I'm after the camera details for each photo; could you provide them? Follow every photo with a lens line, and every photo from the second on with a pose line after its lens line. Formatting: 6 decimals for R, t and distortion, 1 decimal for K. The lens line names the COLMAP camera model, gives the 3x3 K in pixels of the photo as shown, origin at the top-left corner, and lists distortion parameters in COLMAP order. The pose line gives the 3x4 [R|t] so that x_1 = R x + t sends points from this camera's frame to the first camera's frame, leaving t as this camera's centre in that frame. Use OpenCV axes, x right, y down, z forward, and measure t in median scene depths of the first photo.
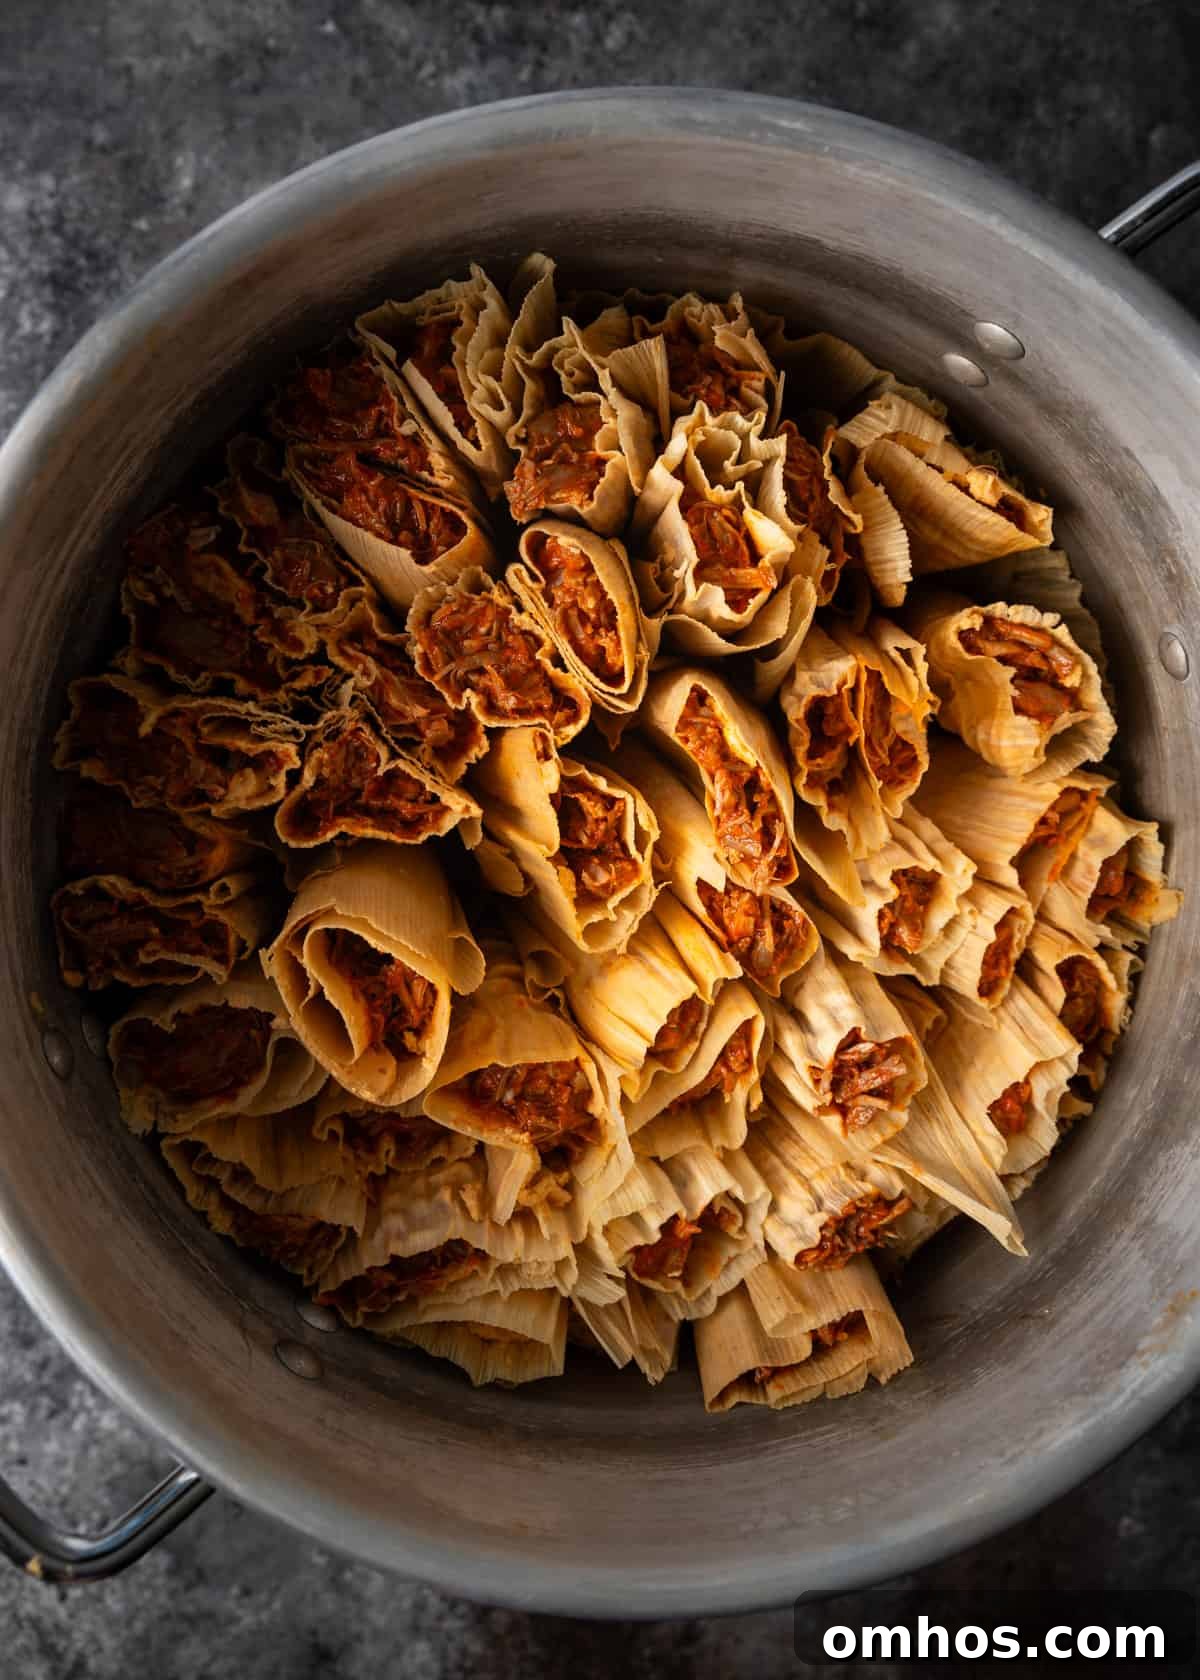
lens RADIAL K [[11757.3, 0, 601.3], [0, 11757.3, 836.8], [0, 0, 1]] dist [0.061940, 0.000000]
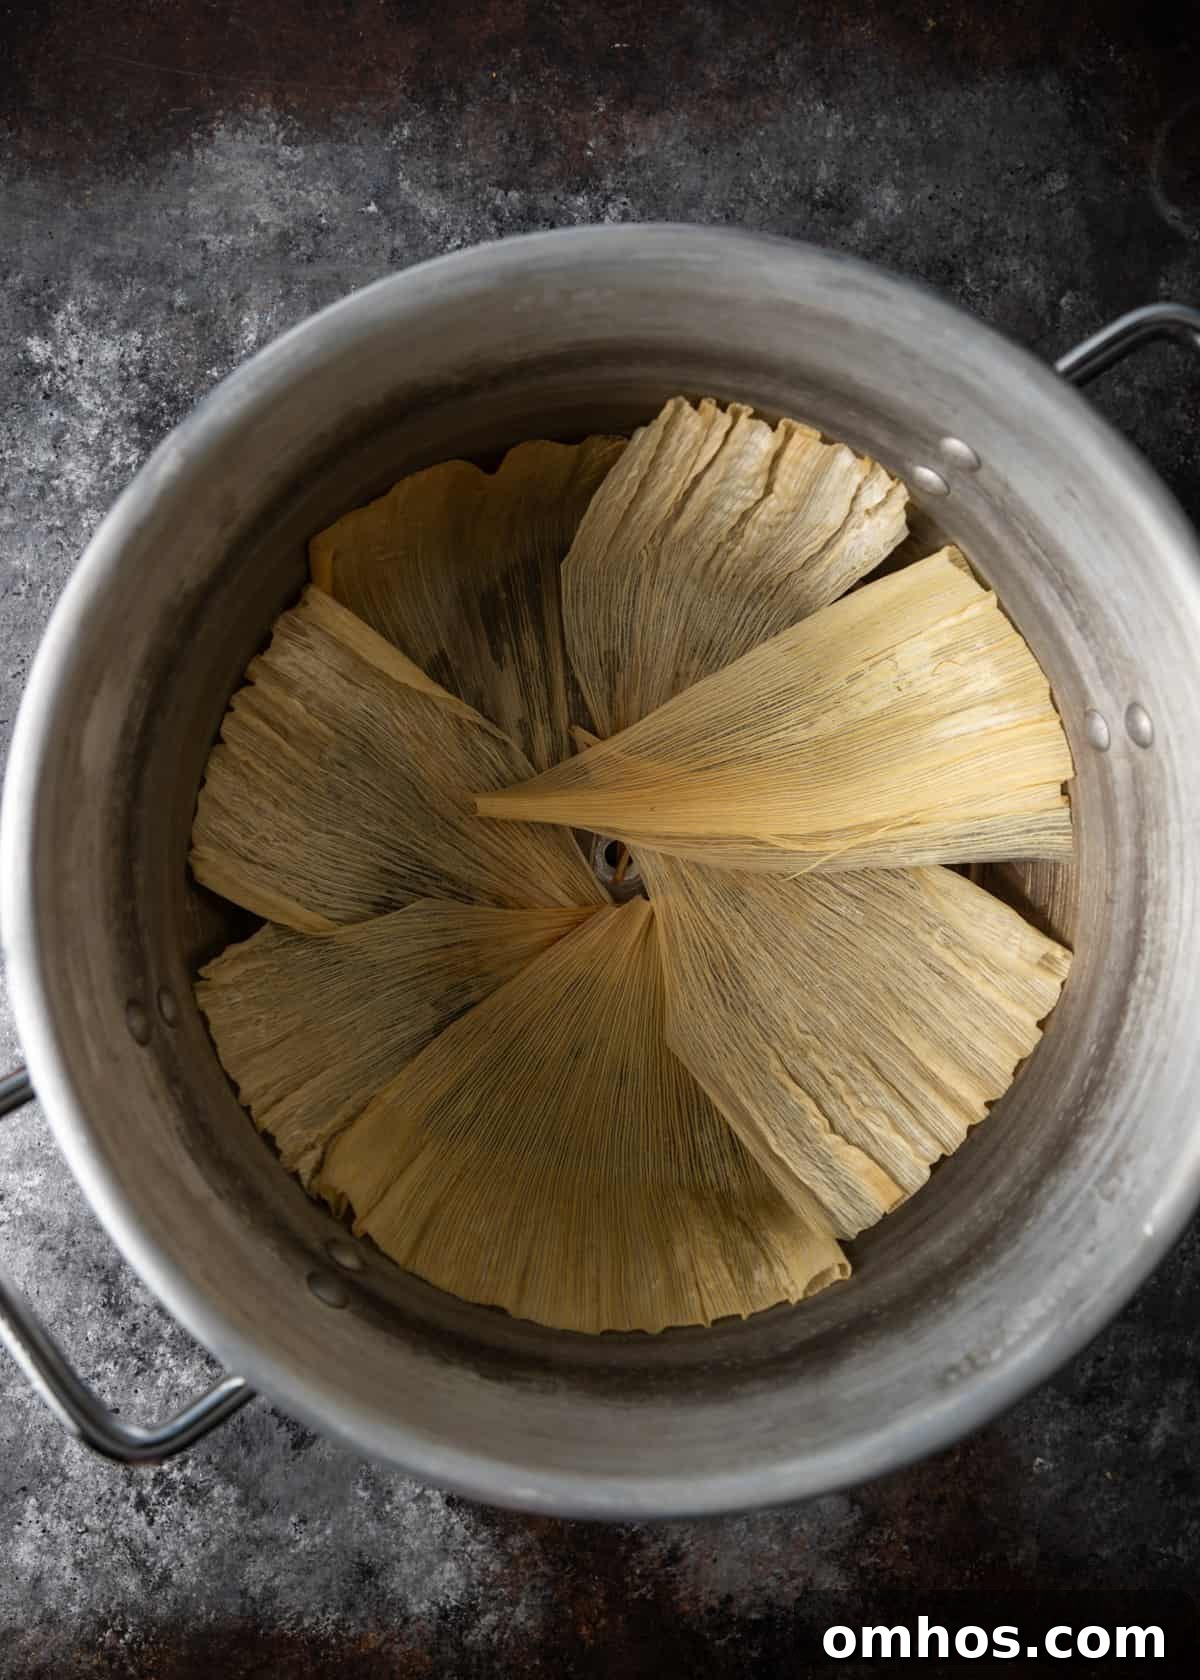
lens RADIAL K [[11757.3, 0, 597.6], [0, 11757.3, 845.4], [0, 0, 1]] dist [0.061940, 0.000000]
pose [[0.999999, 0.000163, -0.000999, 0.000907], [-0.000169, 0.999981, -0.006085, 0.002940], [0.000998, 0.006085, 0.999981, -0.190415]]
